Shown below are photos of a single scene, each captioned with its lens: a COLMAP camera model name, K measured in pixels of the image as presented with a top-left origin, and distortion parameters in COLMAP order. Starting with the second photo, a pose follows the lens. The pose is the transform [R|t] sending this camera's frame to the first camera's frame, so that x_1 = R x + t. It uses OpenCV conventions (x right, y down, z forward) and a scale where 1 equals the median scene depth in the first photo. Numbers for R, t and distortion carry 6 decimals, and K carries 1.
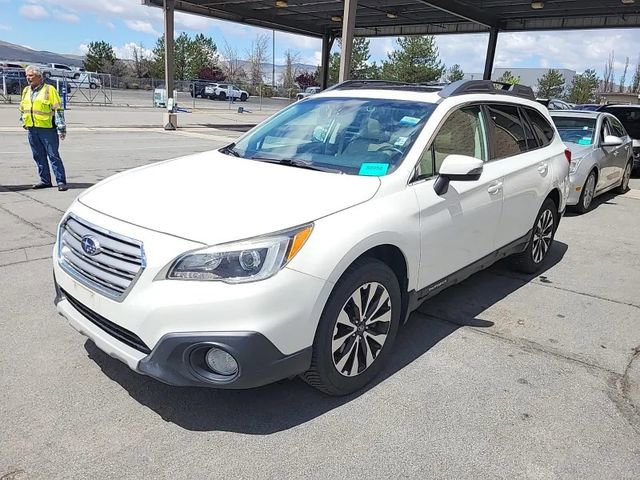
lens RADIAL K [[509.3, 0, 320.0], [0, 509.3, 240.0], [0, 0, 1]] dist [0.008550, 0.004741]
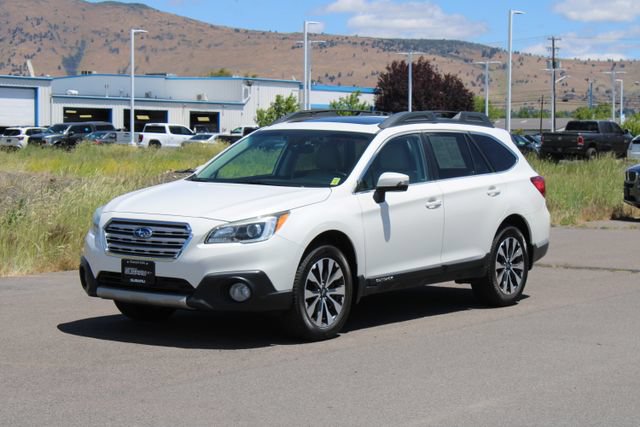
lens RADIAL K [[1947.7, 0, 320.0], [0, 1947.7, 213.5], [0, 0, 1]] dist [0.146320, 0.763777]
pose [[0.994663, -0.032706, 0.097852, -0.478899], [0.052621, 0.976612, -0.208469, 1.161050], [-0.088745, 0.212506, 0.973121, -4.582217]]
